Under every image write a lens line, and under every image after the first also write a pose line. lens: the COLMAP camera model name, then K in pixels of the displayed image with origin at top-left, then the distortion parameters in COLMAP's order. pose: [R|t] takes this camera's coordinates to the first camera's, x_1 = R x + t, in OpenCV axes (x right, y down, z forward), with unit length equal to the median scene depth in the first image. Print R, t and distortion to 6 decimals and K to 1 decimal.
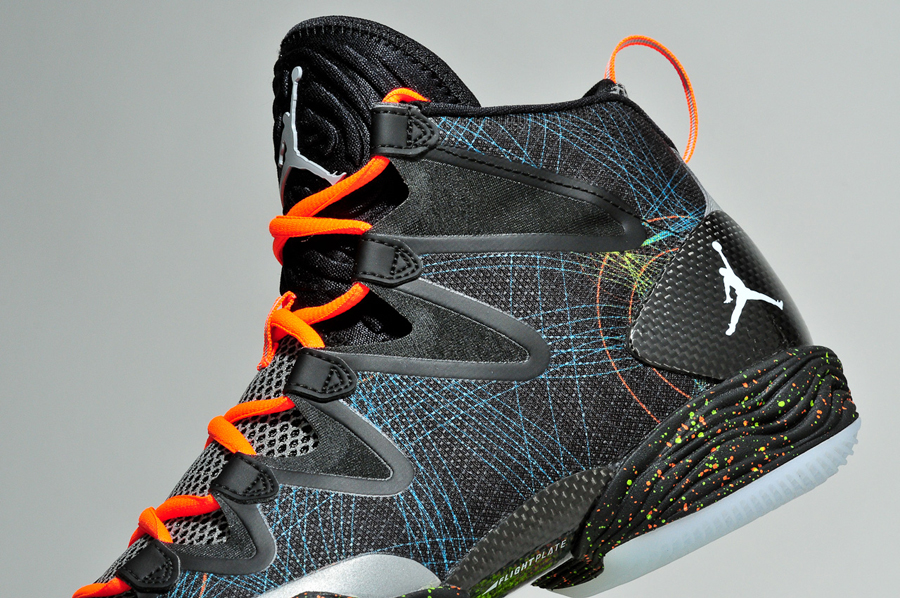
lens RADIAL K [[3579.6, 0, 450.0], [0, 3579.6, 299.0], [0, 0, 1]] dist [-0.116687, 3.983109]
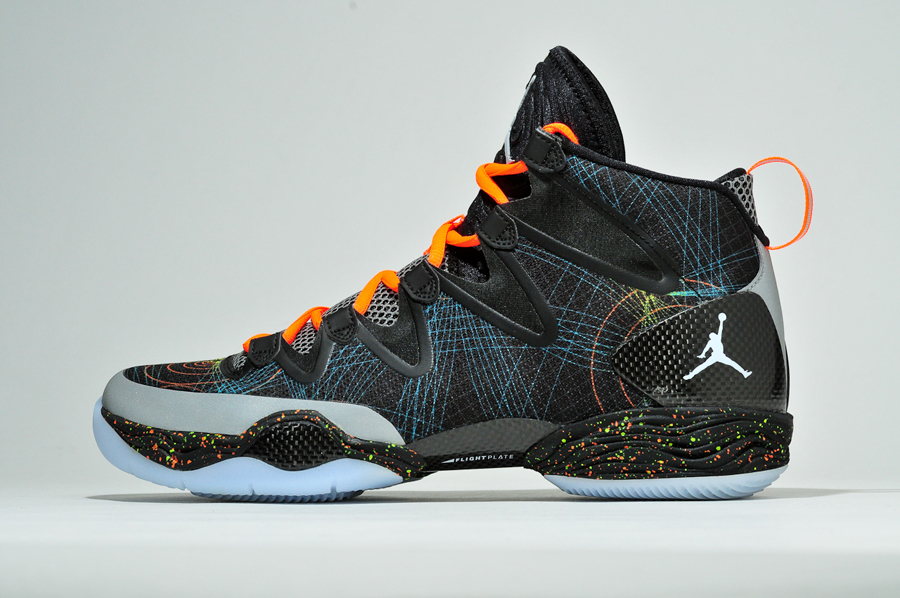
lens RADIAL K [[3579.6, 0, 450.0], [0, 3579.6, 299.0], [0, 0, 1]] dist [-0.116687, 3.983109]
pose [[0.769362, 0.445520, -0.457814, 0.648079], [-0.334304, 0.891492, 0.305750, -0.425097], [0.544355, -0.082183, 0.834820, -0.233338]]
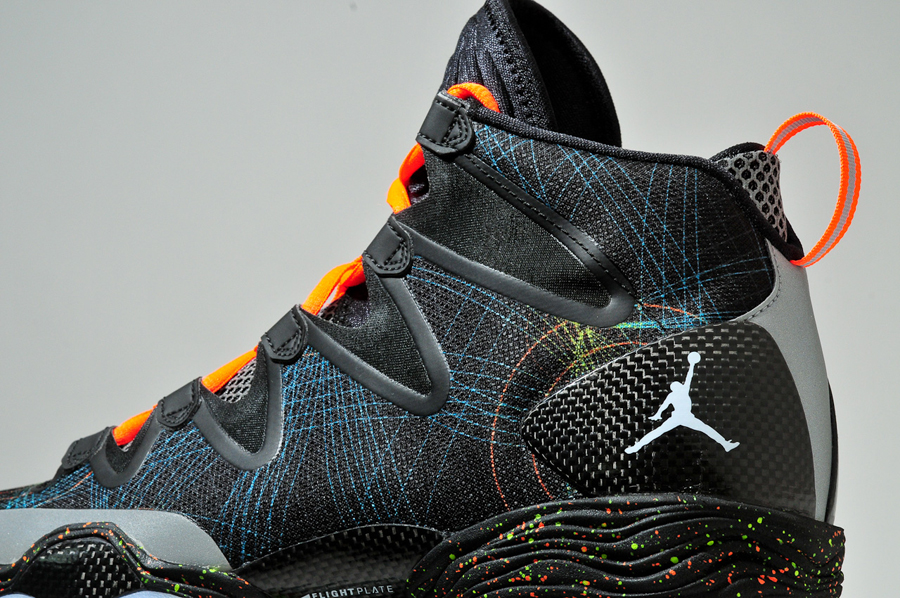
lens RADIAL K [[3579.6, 0, 450.0], [0, 3579.6, 299.0], [0, 0, 1]] dist [-0.116687, 3.983109]
pose [[0.583118, 0.334376, -0.740382, 0.709044], [-0.239650, 0.941611, 0.236510, -0.229542], [0.776235, 0.039520, 0.629203, 0.406236]]
